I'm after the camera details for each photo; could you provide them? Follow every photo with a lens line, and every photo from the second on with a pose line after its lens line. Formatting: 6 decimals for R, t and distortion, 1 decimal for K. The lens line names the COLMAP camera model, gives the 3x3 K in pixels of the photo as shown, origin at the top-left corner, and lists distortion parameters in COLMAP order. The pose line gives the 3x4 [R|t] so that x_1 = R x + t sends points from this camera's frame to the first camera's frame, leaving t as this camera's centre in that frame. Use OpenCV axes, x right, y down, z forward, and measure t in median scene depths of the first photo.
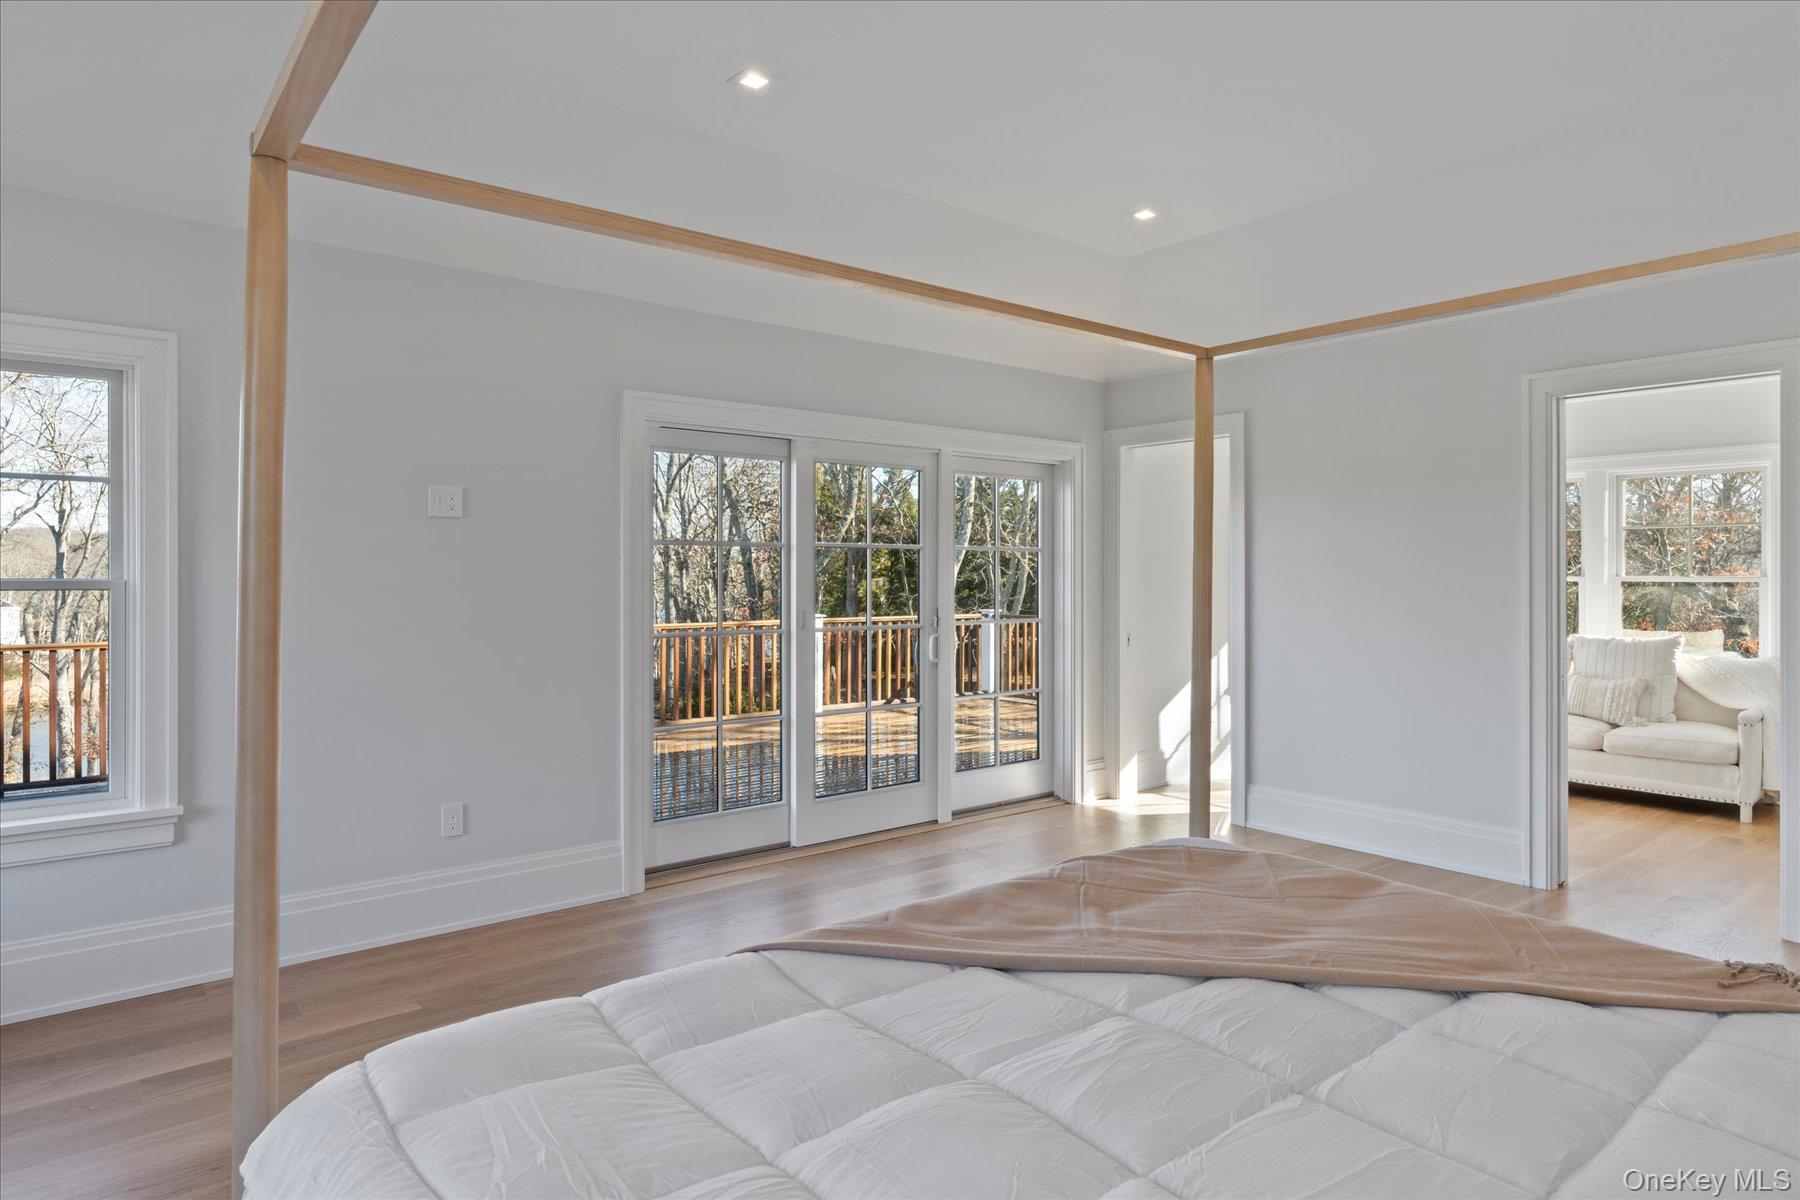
lens RADIAL K [[1037.7, 0, 900.0], [0, 1037.7, 600.0], [0, 0, 1]] dist [0.003037, -0.000197]
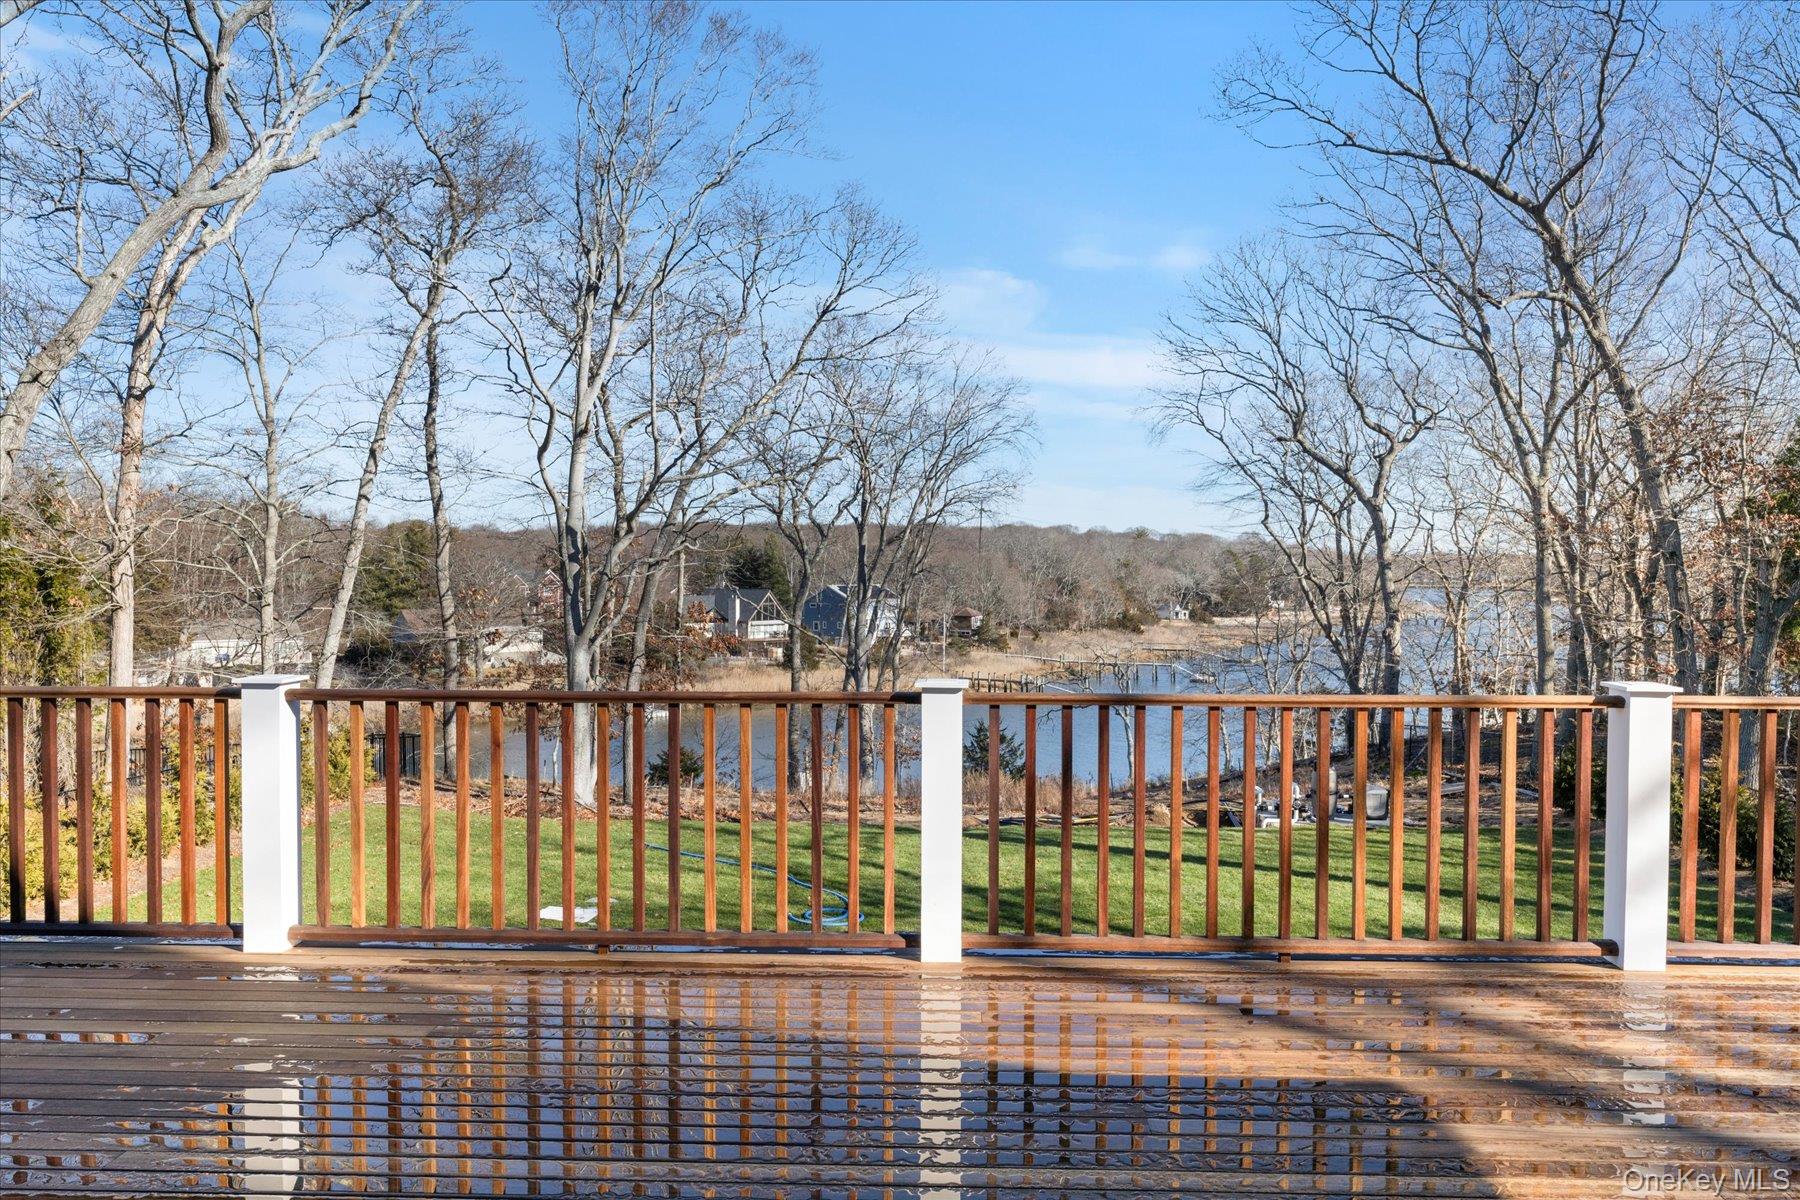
lens RADIAL K [[1330.3, 0, 894.7], [0, 1330.3, 624.1], [0, 0, 1]] dist [0.005245, 0.000915]
pose [[0.768449, 0.028931, -0.639257, 0.013968], [-0.018344, 0.999563, 0.023186, -0.018836], [0.639649, -0.006090, 0.768643, 0.739585]]
